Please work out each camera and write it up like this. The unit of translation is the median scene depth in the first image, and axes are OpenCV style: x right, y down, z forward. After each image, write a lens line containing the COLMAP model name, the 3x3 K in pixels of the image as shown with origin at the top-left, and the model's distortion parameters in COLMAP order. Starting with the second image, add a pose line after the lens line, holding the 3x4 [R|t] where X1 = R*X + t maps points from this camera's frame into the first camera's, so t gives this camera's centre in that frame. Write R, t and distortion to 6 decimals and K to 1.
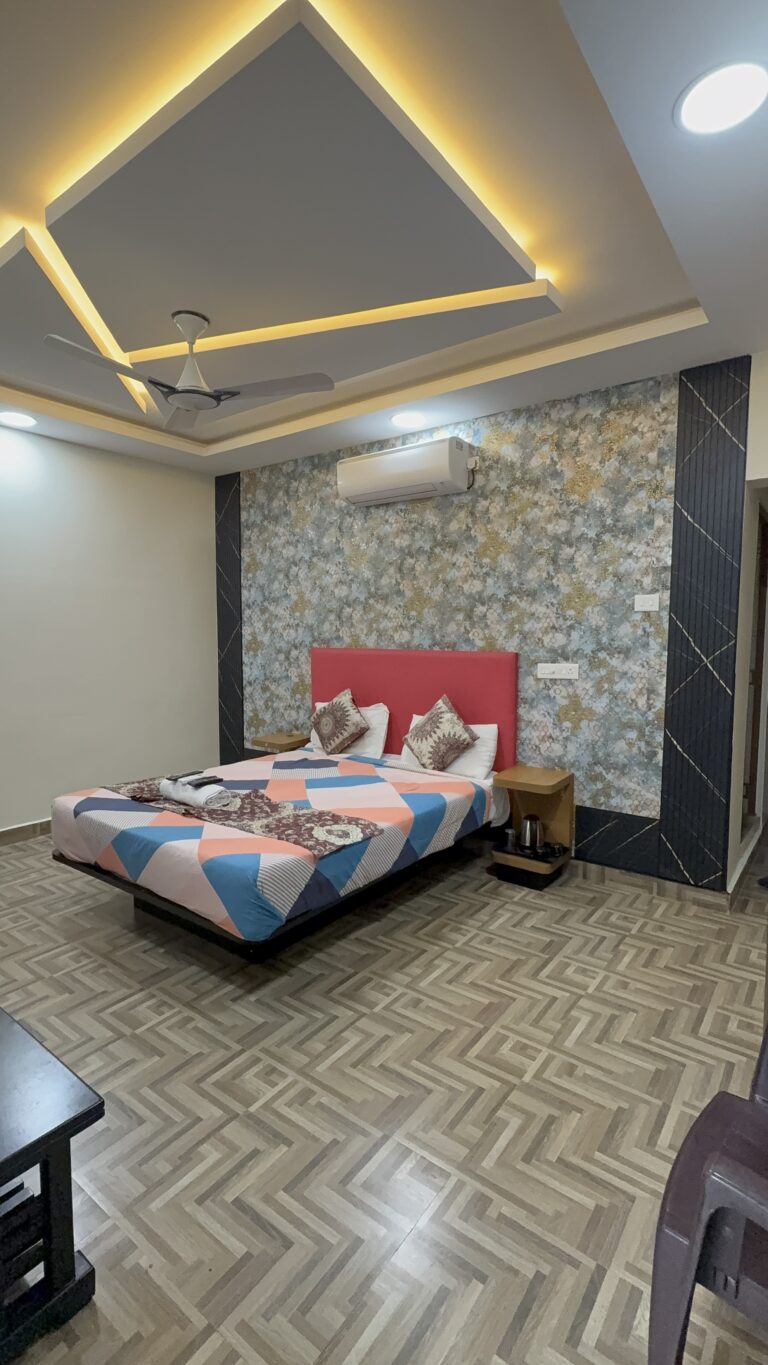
lens RADIAL K [[637.6, 0, 361.0], [0, 637.6, 658.2], [0, 0, 1]] dist [-0.003633, -0.000105]
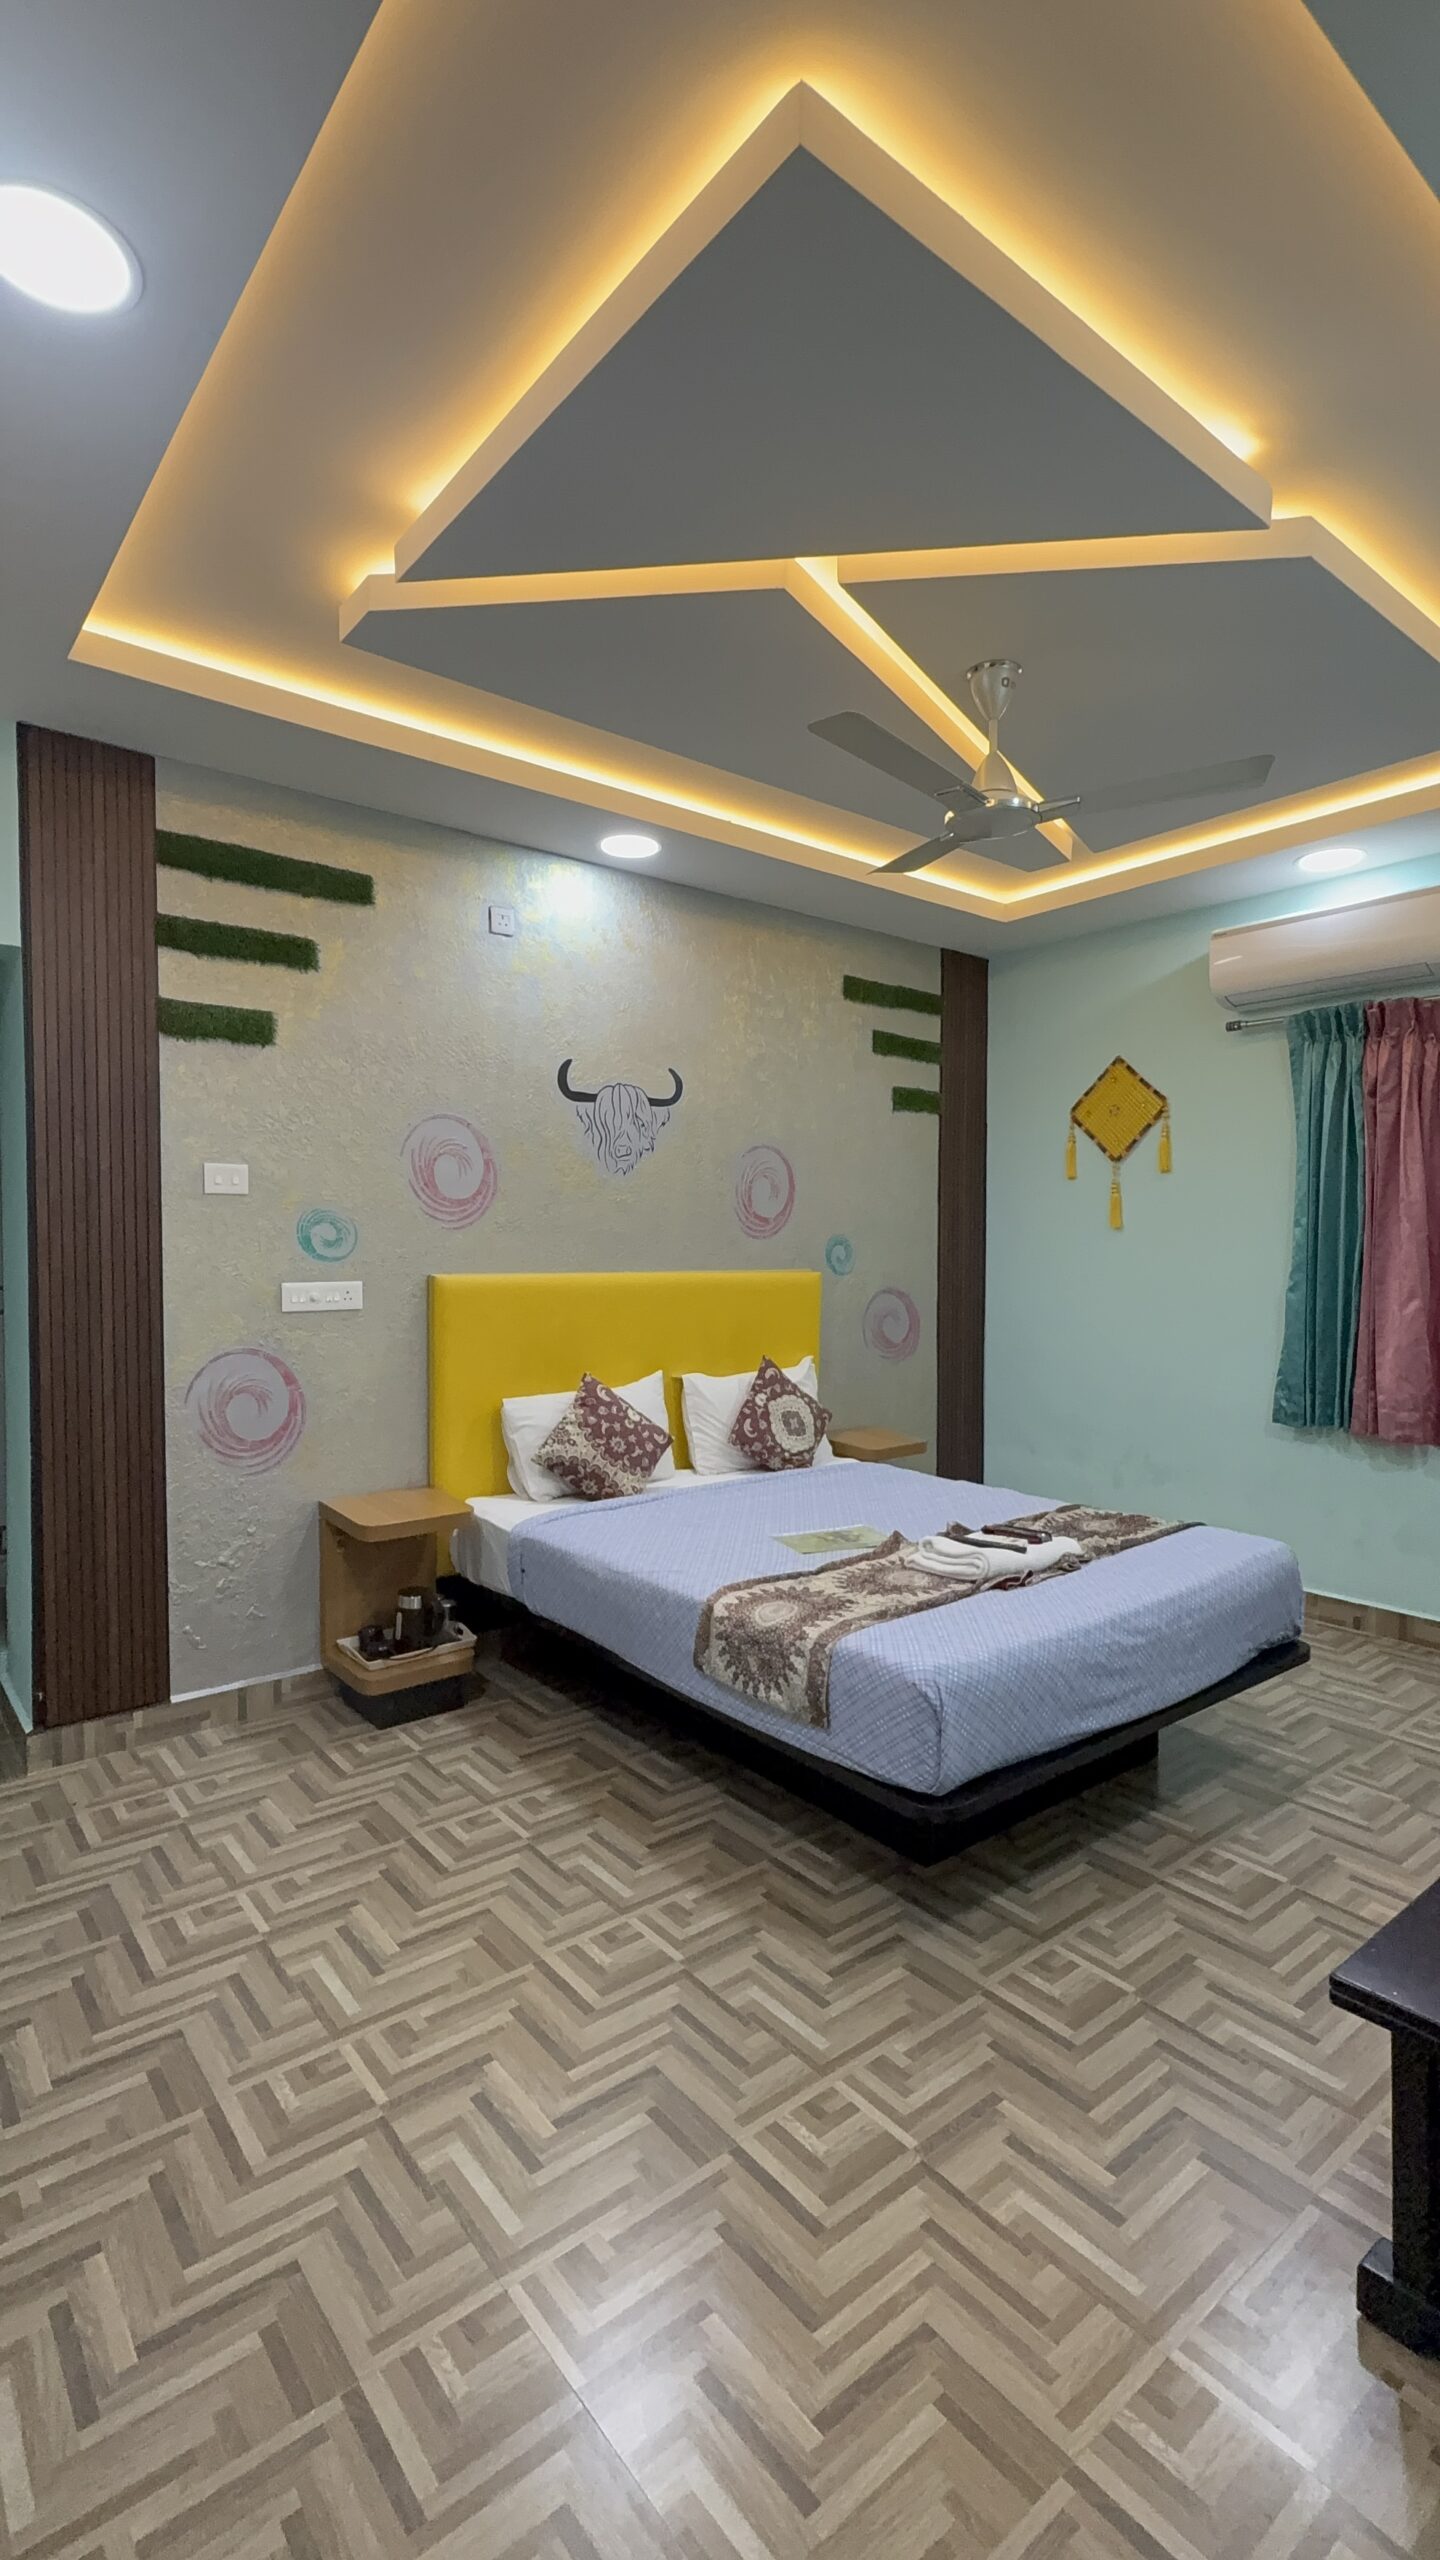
lens RADIAL K [[1195.8, 0, 716.0], [0, 1195.8, 1271.5], [0, 0, 1]] dist [-0.003633, -0.000105]
pose [[0.217699, -0.030976, 0.975524, -0.758064], [0.049369, 0.998566, 0.020690, -0.029781], [-0.974767, 0.043657, 0.218916, 0.597294]]
